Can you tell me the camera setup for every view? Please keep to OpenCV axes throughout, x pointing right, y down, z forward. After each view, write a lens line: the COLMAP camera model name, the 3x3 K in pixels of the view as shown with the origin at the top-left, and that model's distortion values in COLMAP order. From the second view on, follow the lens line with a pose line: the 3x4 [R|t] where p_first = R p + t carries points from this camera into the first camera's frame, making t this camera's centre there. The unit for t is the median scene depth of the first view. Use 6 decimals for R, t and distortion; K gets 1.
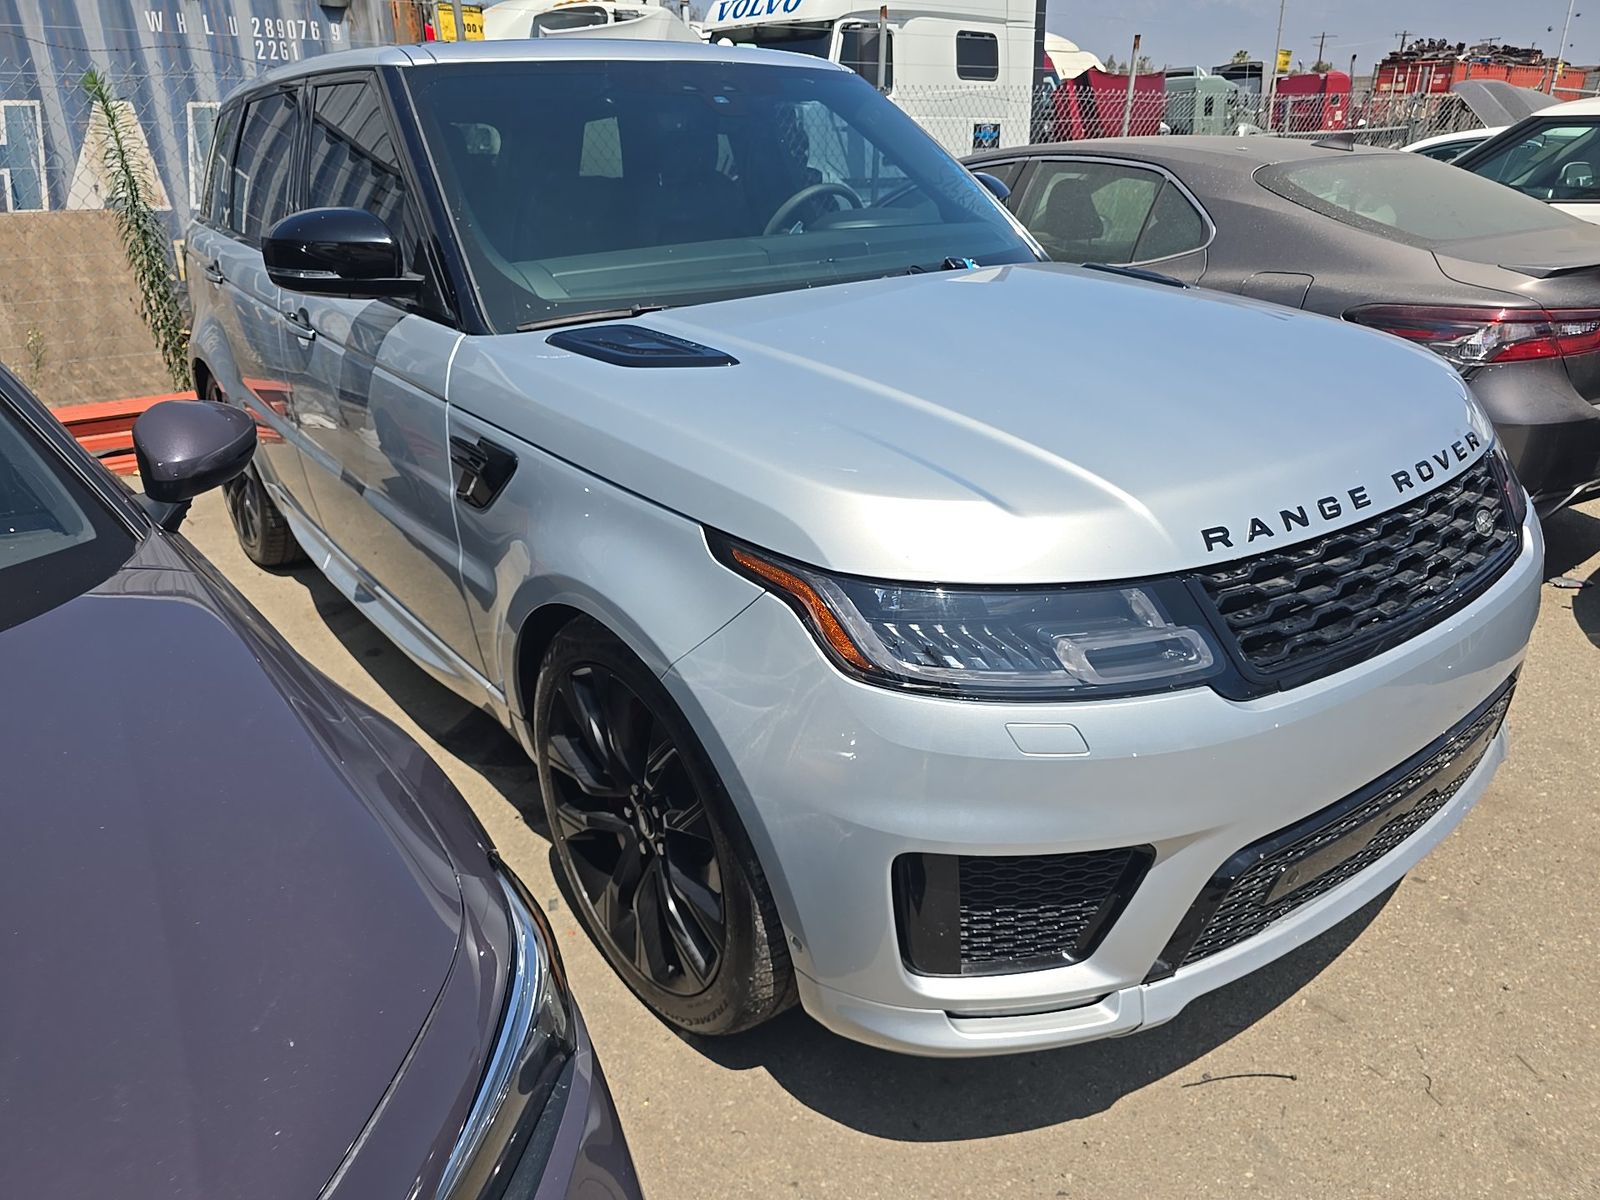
lens RADIAL K [[1096.5, 0, 800.0], [0, 1096.5, 600.0], [0, 0, 1]] dist [0.016448, -0.005643]
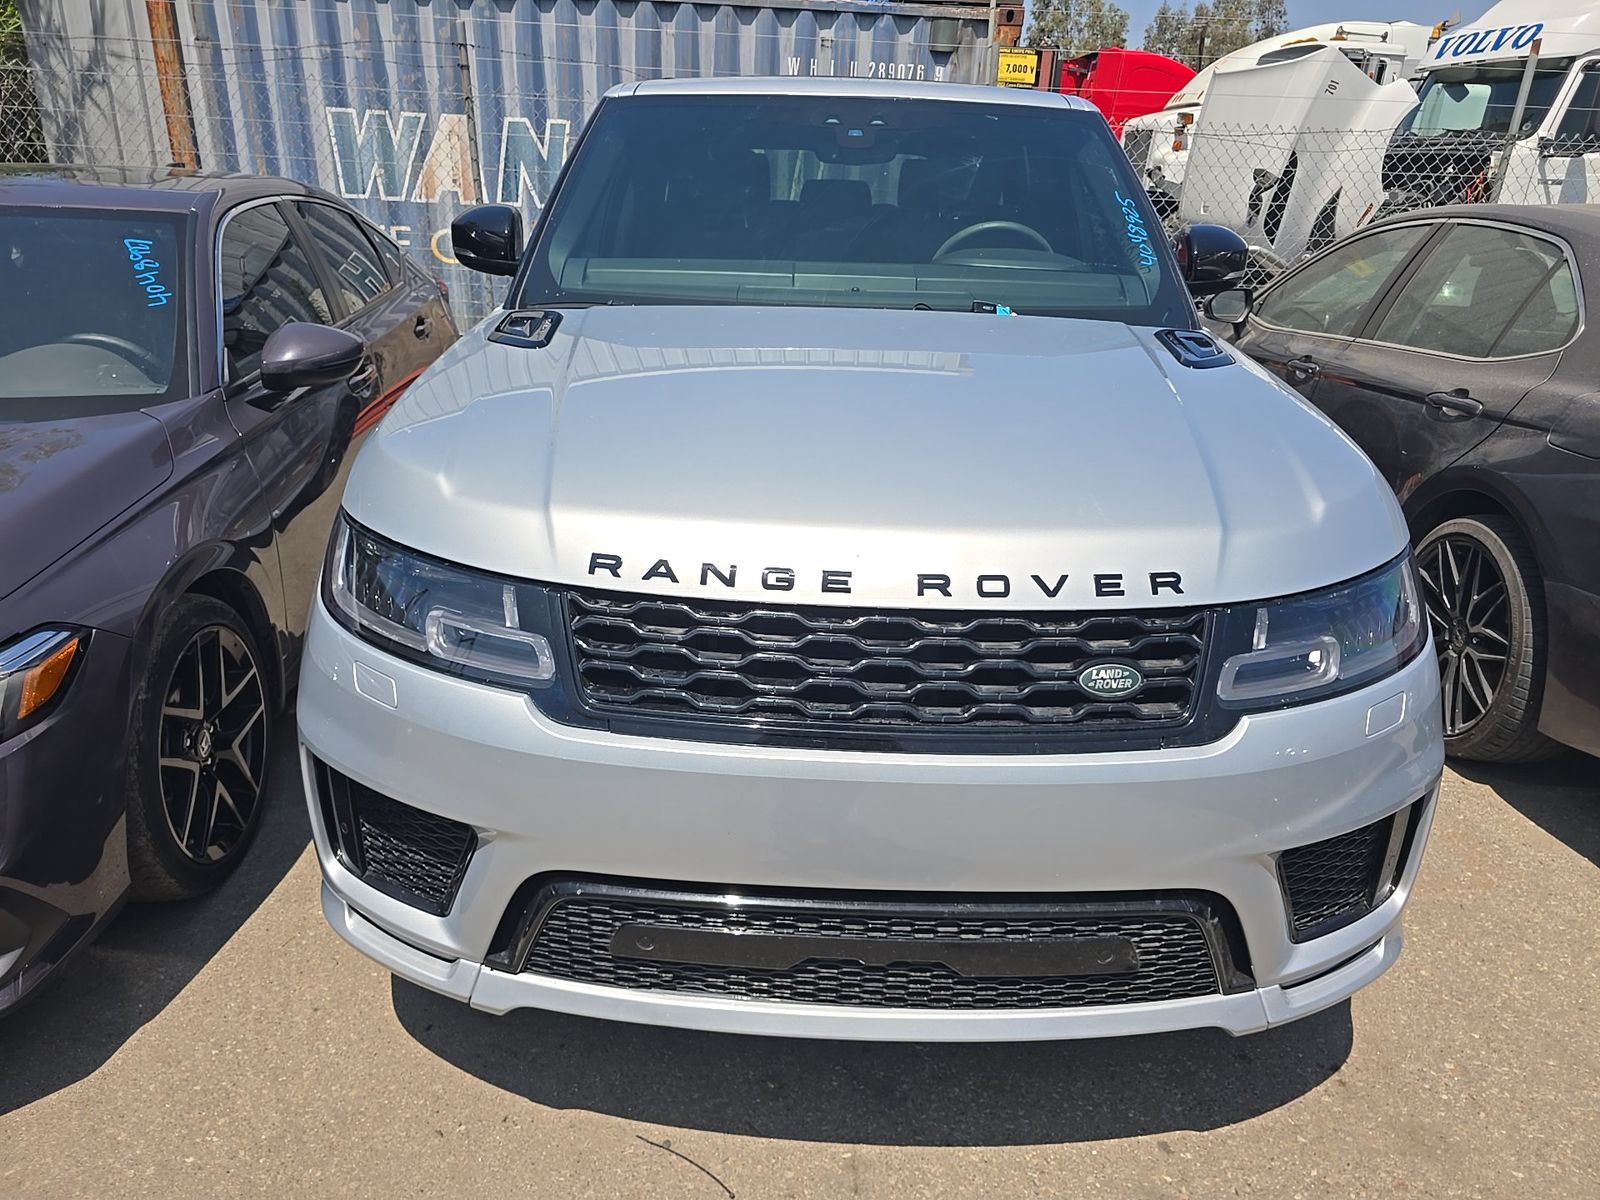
lens RADIAL K [[1106.5, 0, 800.0], [0, 1106.5, 600.0], [0, 0, 1]] dist [-0.003481, -0.005368]
pose [[0.773363, 0.267220, -0.574894, 0.913429], [-0.285075, 0.956554, 0.061131, -0.113753], [0.566252, 0.116612, 0.815941, 0.236182]]
